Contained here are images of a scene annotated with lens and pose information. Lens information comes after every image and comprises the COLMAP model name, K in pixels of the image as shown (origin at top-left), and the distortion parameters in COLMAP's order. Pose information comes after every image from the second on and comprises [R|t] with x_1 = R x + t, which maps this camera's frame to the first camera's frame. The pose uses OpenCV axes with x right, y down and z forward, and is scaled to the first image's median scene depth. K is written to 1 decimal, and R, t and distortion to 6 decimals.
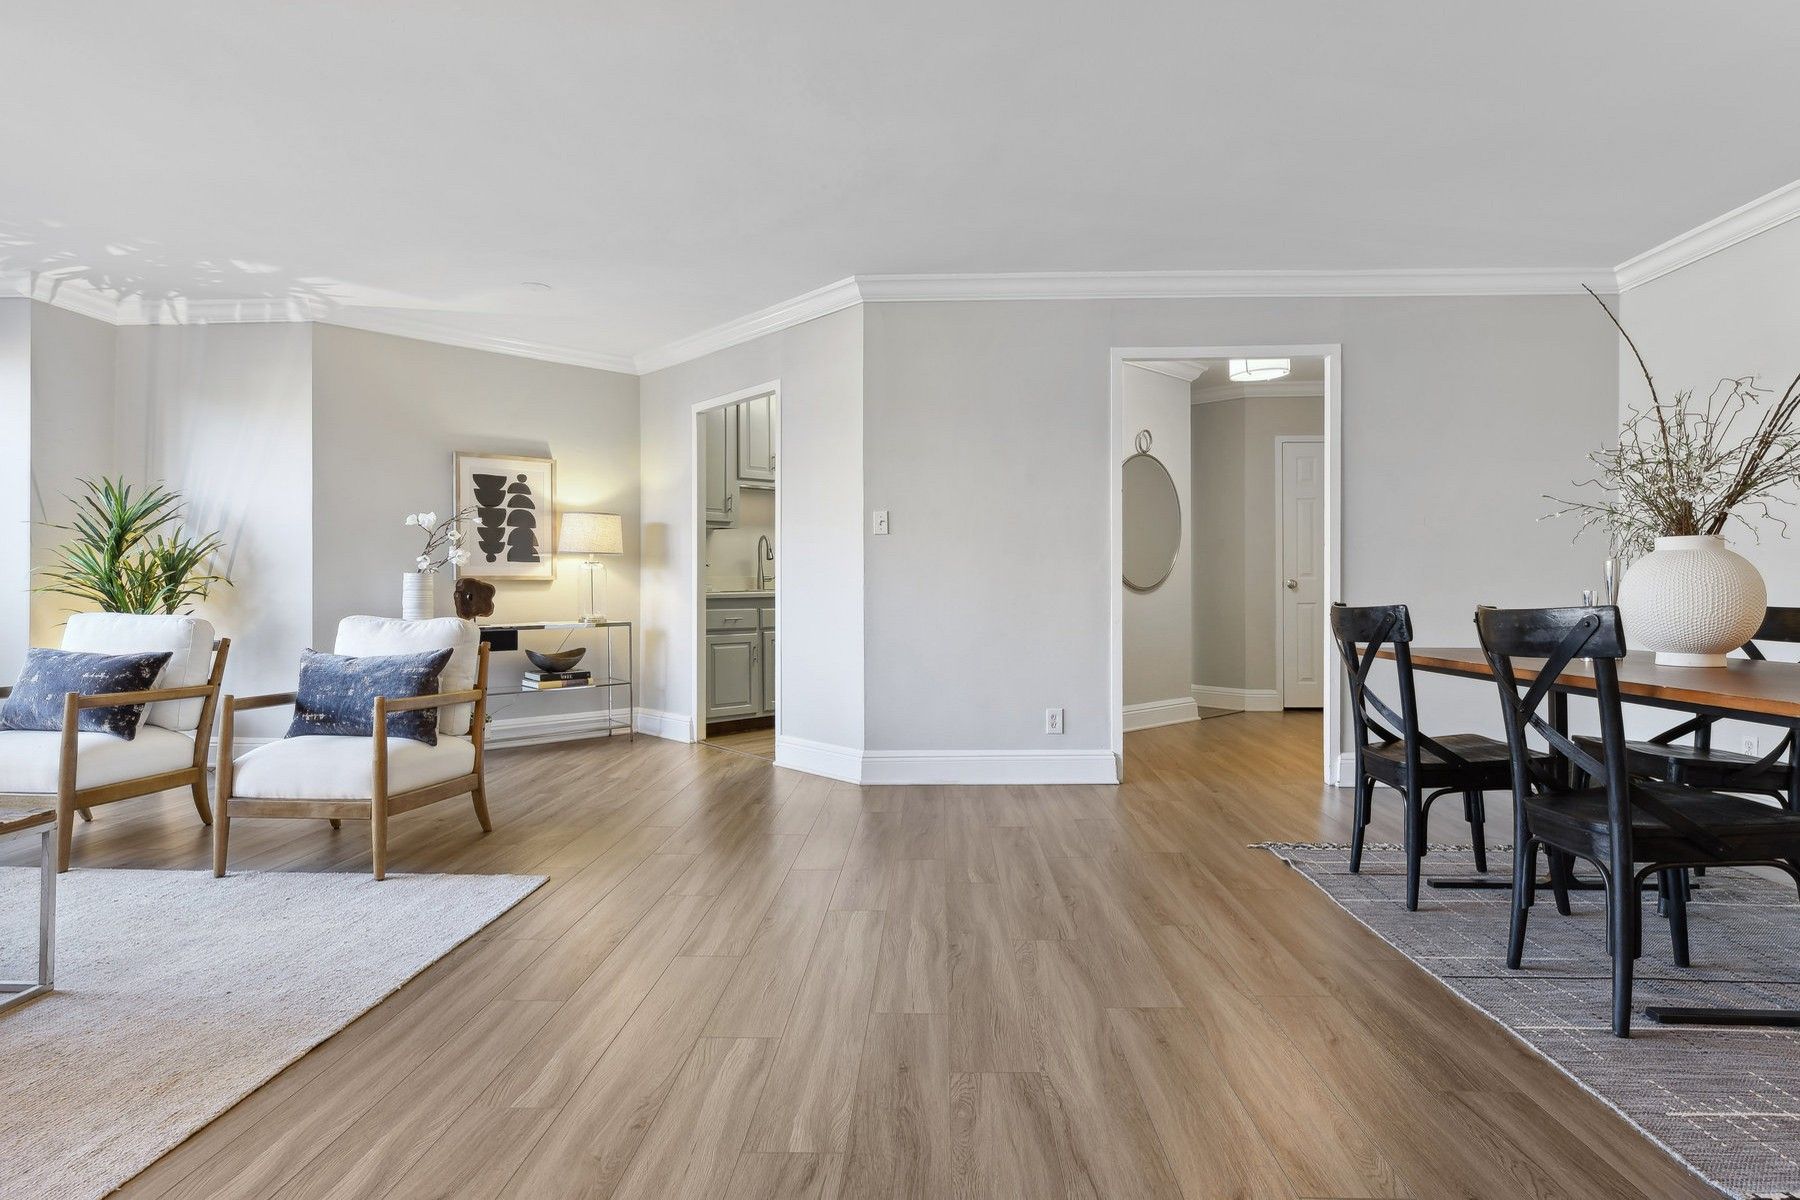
lens RADIAL K [[950.8, 0, 893.8], [0, 950.8, 582.8], [0, 0, 1]] dist [0.009705, -0.004933]
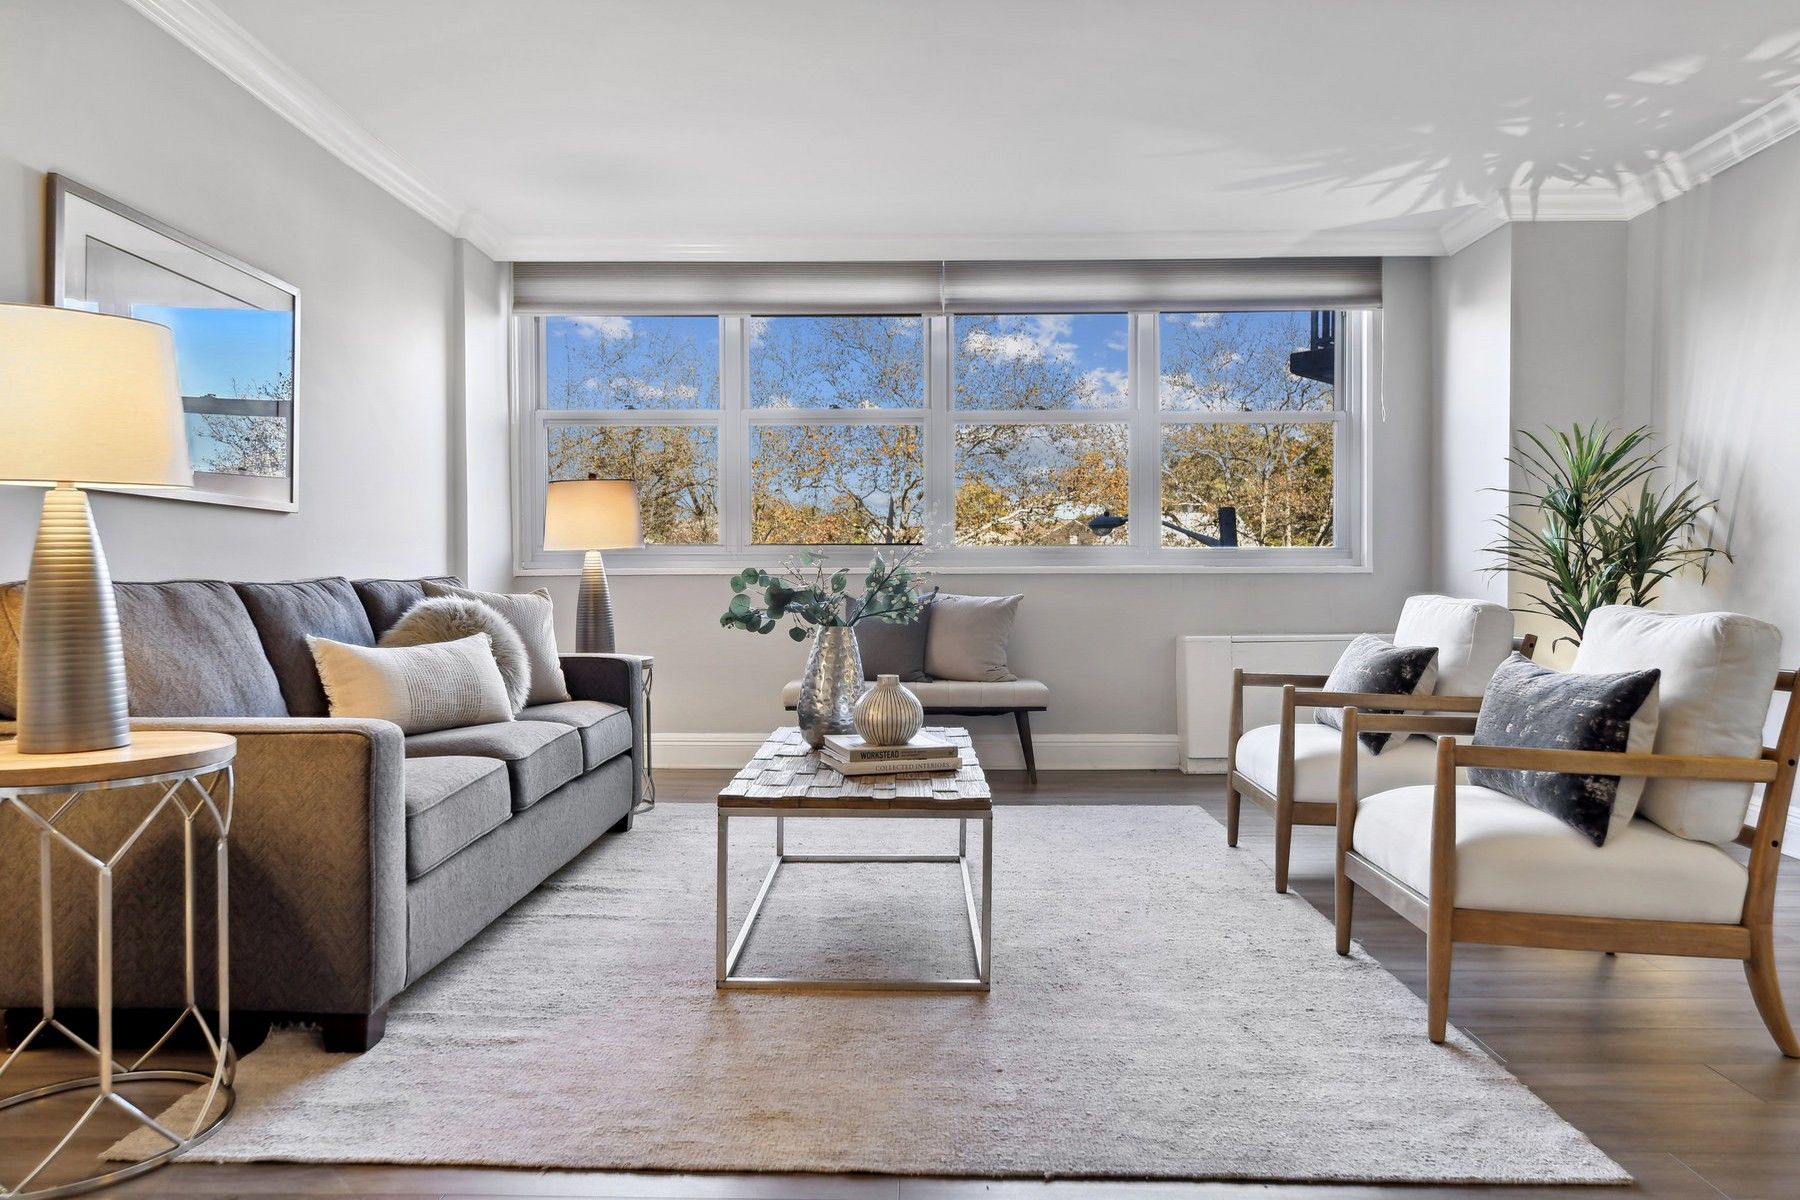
lens RADIAL K [[1198.1, 0, 891.1], [0, 1198.1, 587.9], [0, 0, 1]] dist [0.010255, -0.002735]
pose [[0.034368, 0.007379, -0.999382, 0.128120], [0.005147, 0.999958, 0.007560, 0.012126], [0.999396, -0.005403, 0.034329, 0.402979]]
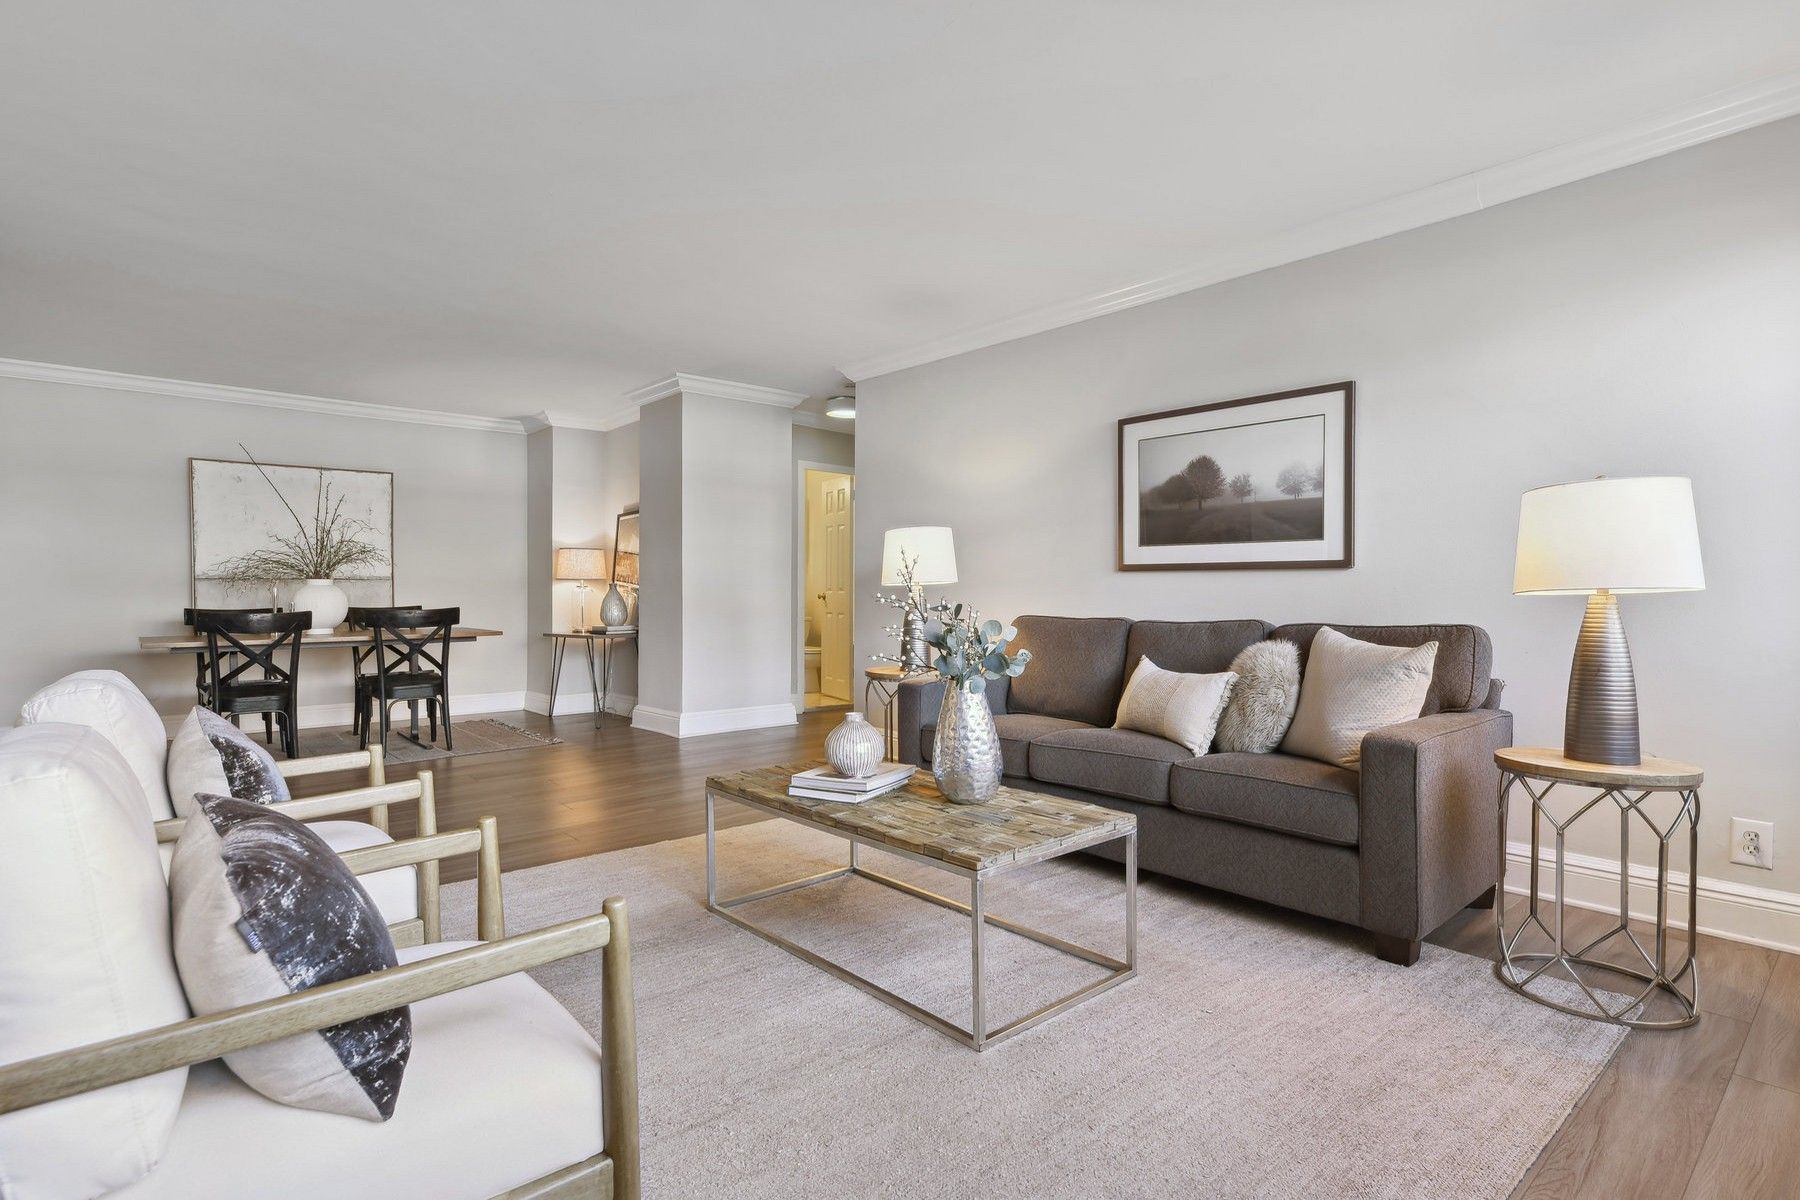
lens RADIAL K [[886.2, 0, 897.7], [0, 886.2, 597.0], [0, 0, 1]] dist [-0.000886, -0.000078]
pose [[-0.692742, -0.006727, 0.721154, -0.937488], [-0.003338, 0.999976, 0.006121, -0.013320], [-0.721178, 0.001833, -0.692747, 0.787018]]
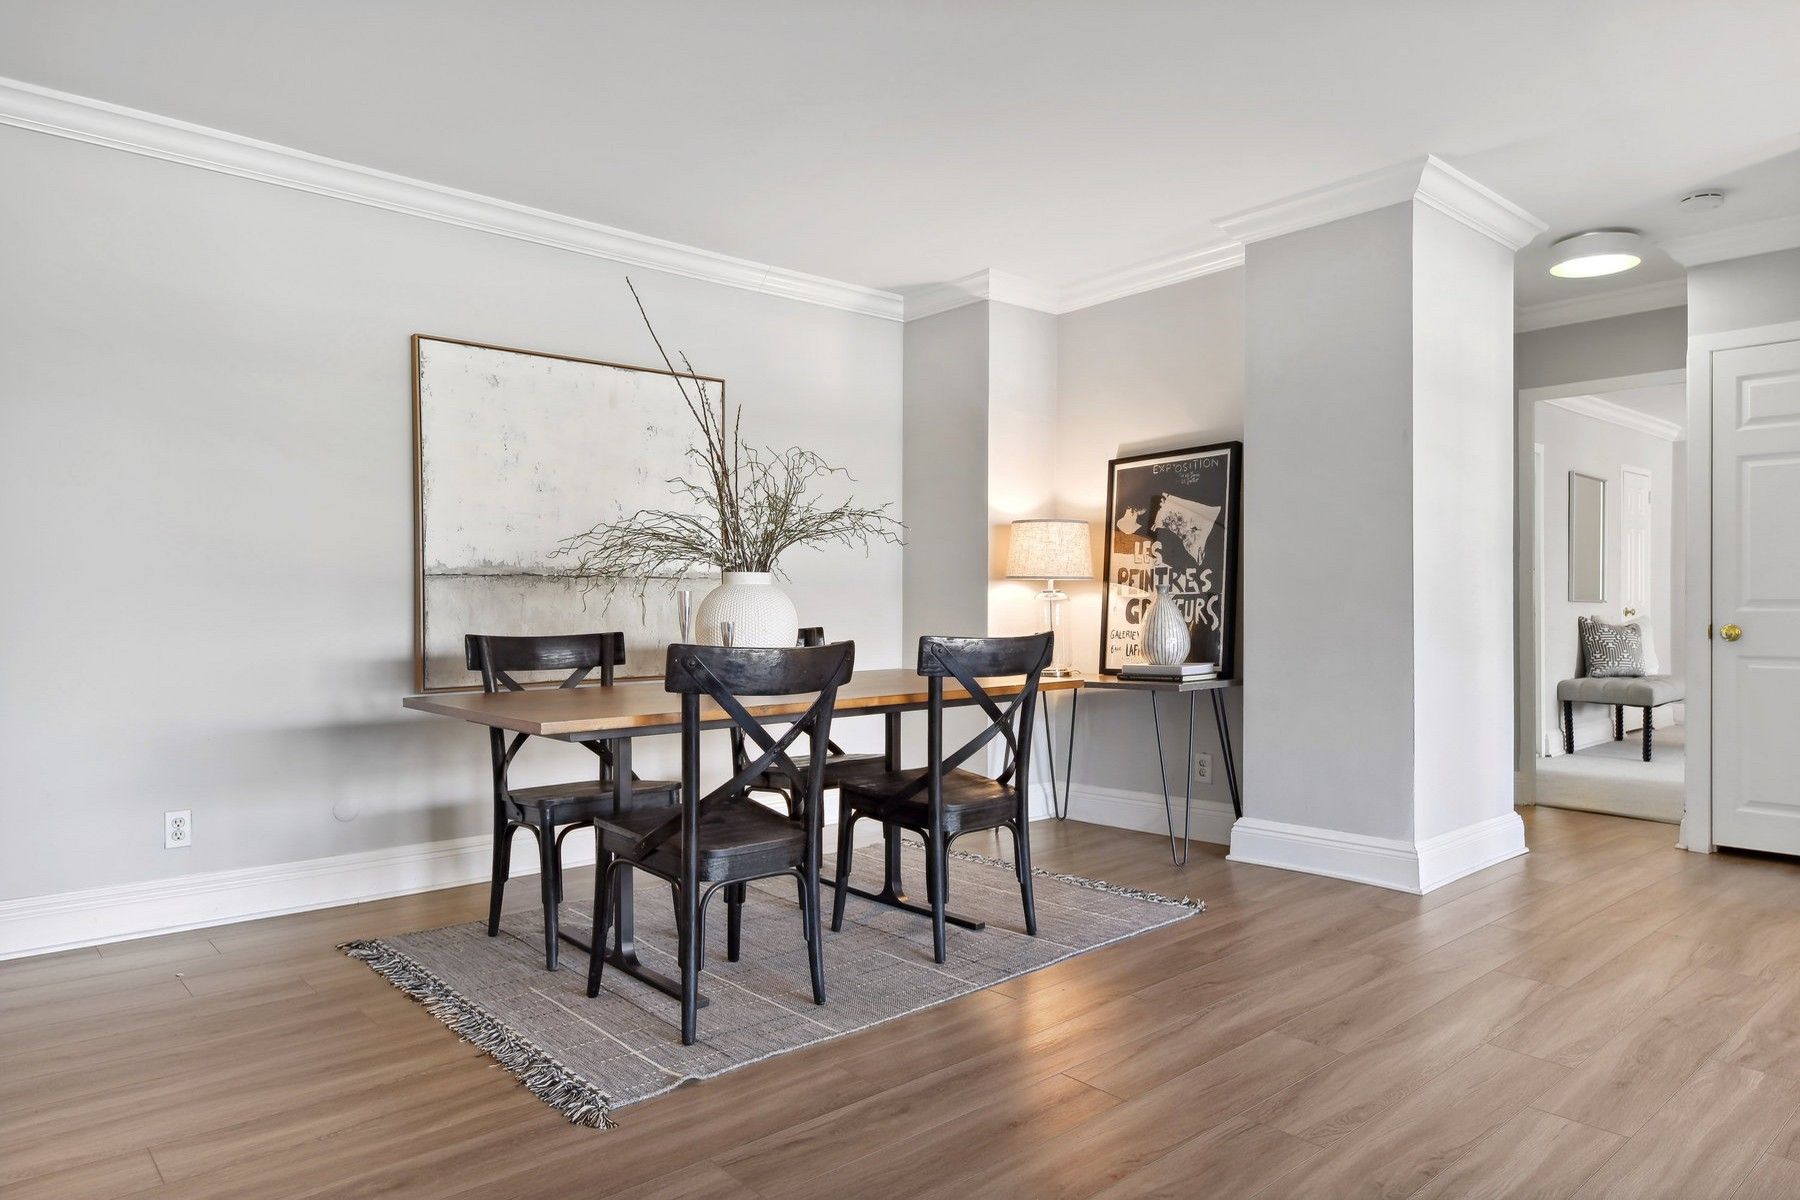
lens RADIAL K [[1121.4, 0, 889.0], [0, 1121.4, 607.4], [0, 0, 1]] dist [-0.002185, 0.001189]
pose [[-0.689625, -0.000550, 0.724167, -0.127570], [-0.002056, 0.999997, -0.001199, -0.004707], [-0.724164, -0.002316, -0.689624, 0.952551]]
